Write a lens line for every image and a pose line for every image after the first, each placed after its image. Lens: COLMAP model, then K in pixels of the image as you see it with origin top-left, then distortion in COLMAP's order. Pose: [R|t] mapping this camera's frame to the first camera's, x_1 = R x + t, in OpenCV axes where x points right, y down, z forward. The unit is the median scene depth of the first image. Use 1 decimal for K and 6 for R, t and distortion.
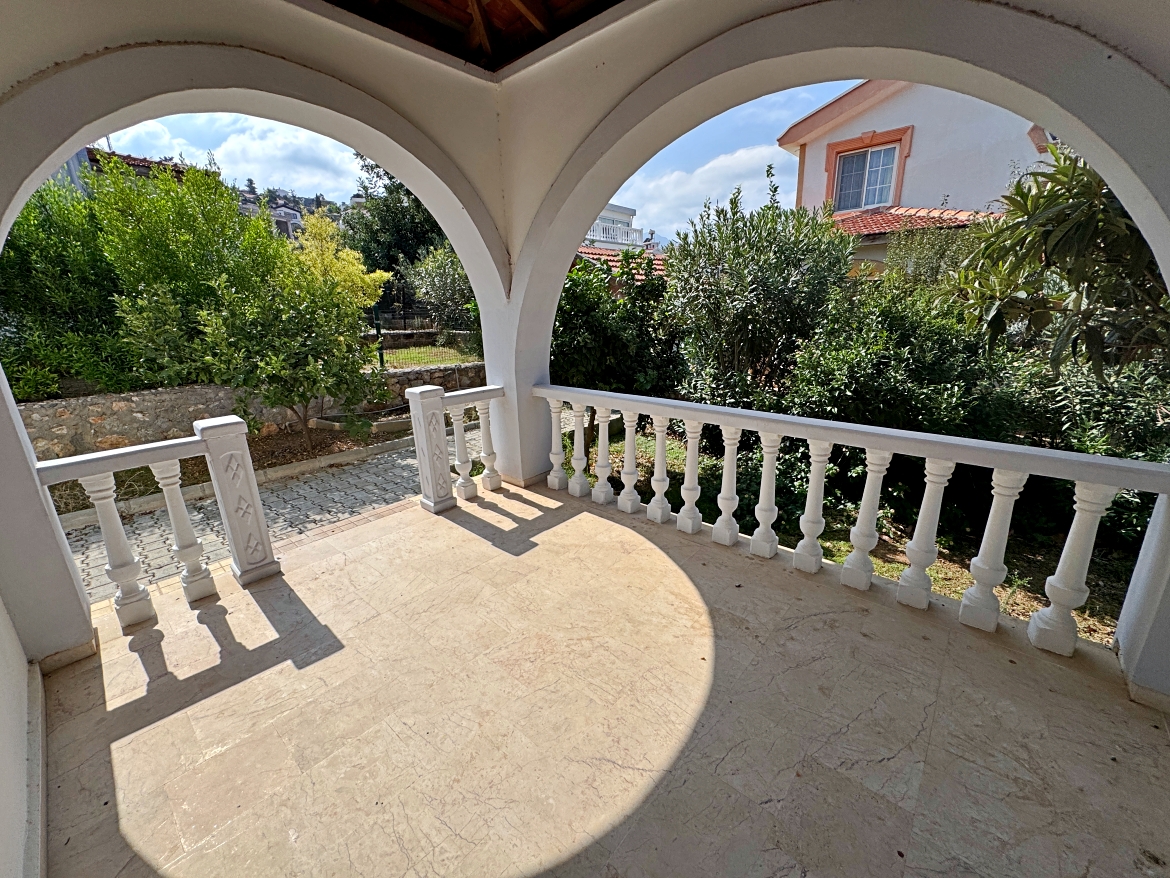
lens RADIAL K [[464.4, 0, 581.7], [0, 464.4, 432.4], [0, 0, 1]] dist [-0.000578, 0.000087]
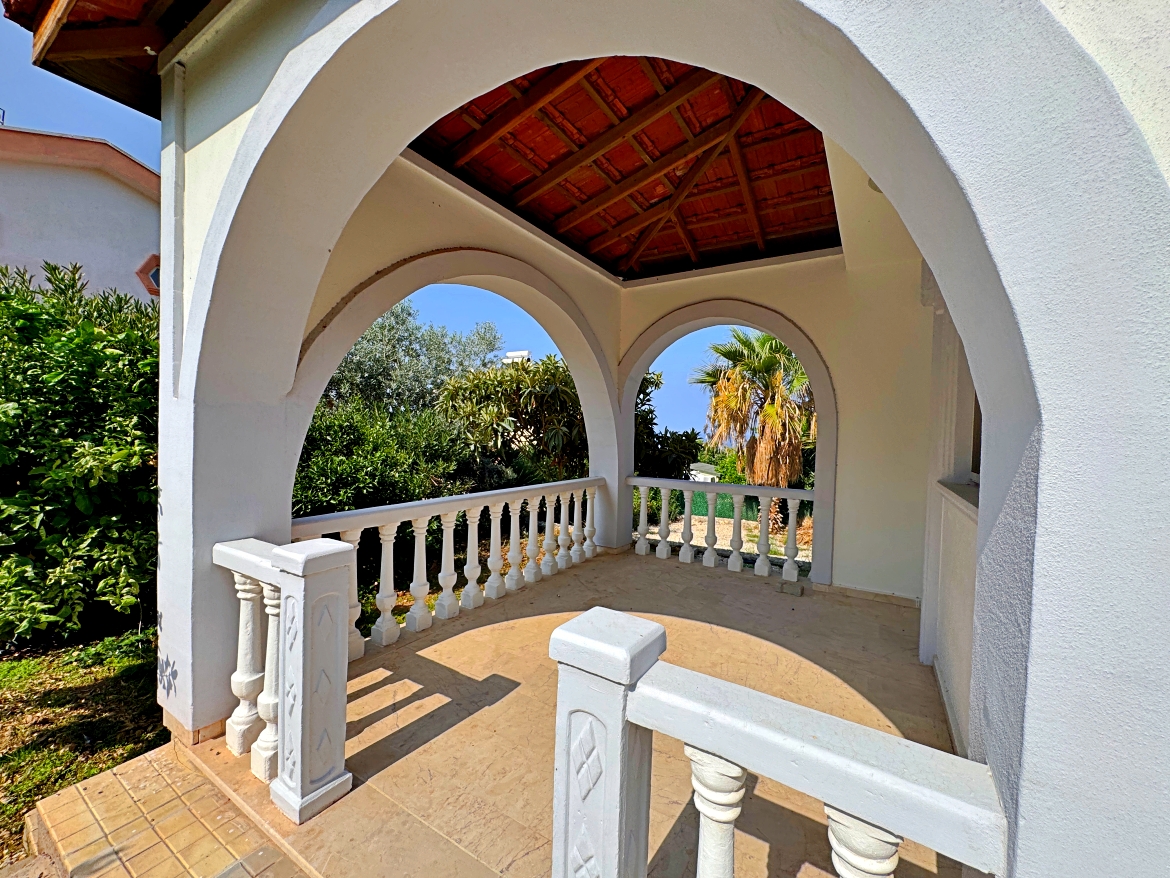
lens RADIAL K [[464.4, 0, 585.7], [0, 464.4, 444.7], [0, 0, 1]] dist [-0.000578, 0.000087]
pose [[-0.187941, 0.001479, 0.982179, -0.913378], [0.243593, 0.968826, 0.045153, -0.161146], [-0.951494, 0.247738, -0.182442, 0.811553]]
